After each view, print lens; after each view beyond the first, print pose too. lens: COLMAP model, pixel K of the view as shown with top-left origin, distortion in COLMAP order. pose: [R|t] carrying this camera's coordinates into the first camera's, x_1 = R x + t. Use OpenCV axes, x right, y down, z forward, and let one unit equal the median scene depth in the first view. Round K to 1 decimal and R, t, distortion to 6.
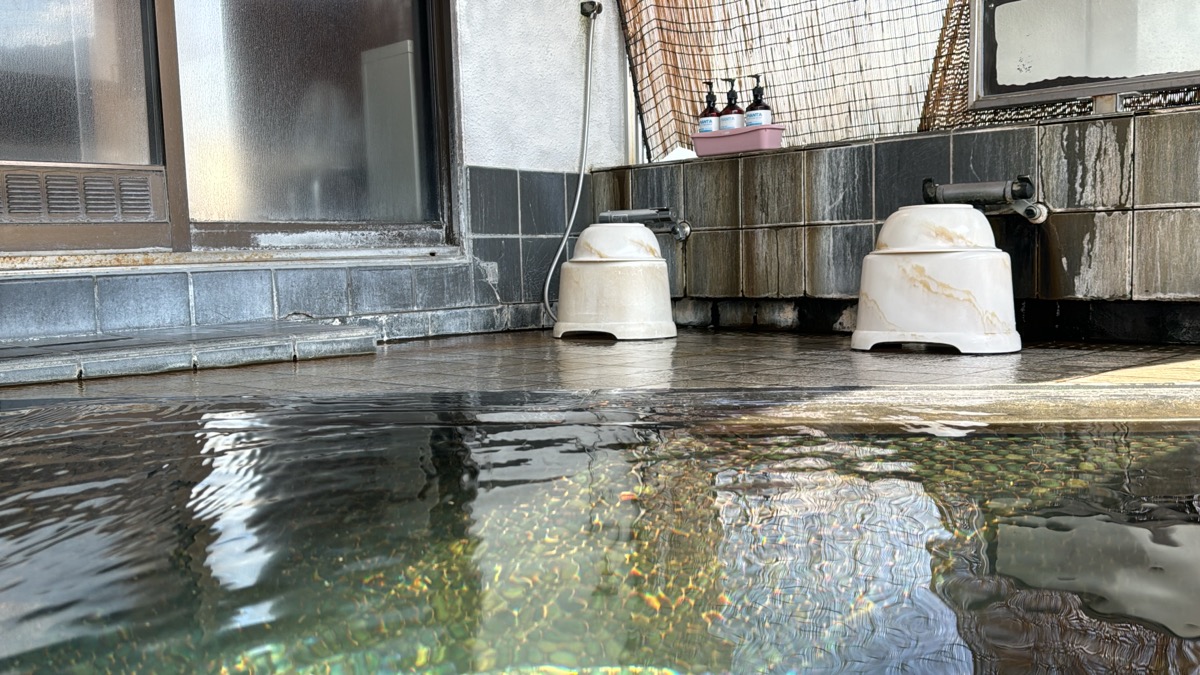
lens RADIAL K [[986.1, 0, 600.0], [0, 986.1, 337.5], [0, 0, 1]] dist [0.160021, -0.385287]
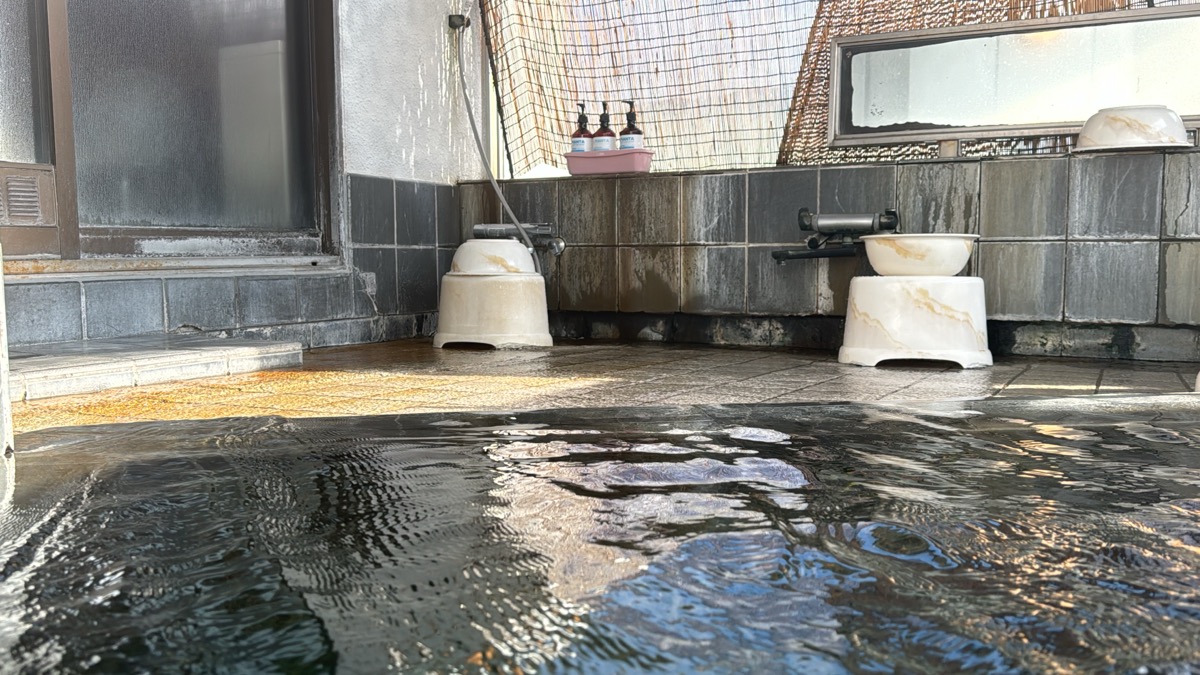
lens RADIAL K [[986.1, 0, 600.0], [0, 986.1, 337.5], [0, 0, 1]] dist [0.160021, -0.385287]
pose [[0.965182, 0.001804, 0.261574, -0.154649], [-0.000622, 0.999989, -0.004603, -0.008004], [-0.261580, 0.004280, 0.965172, -0.008083]]
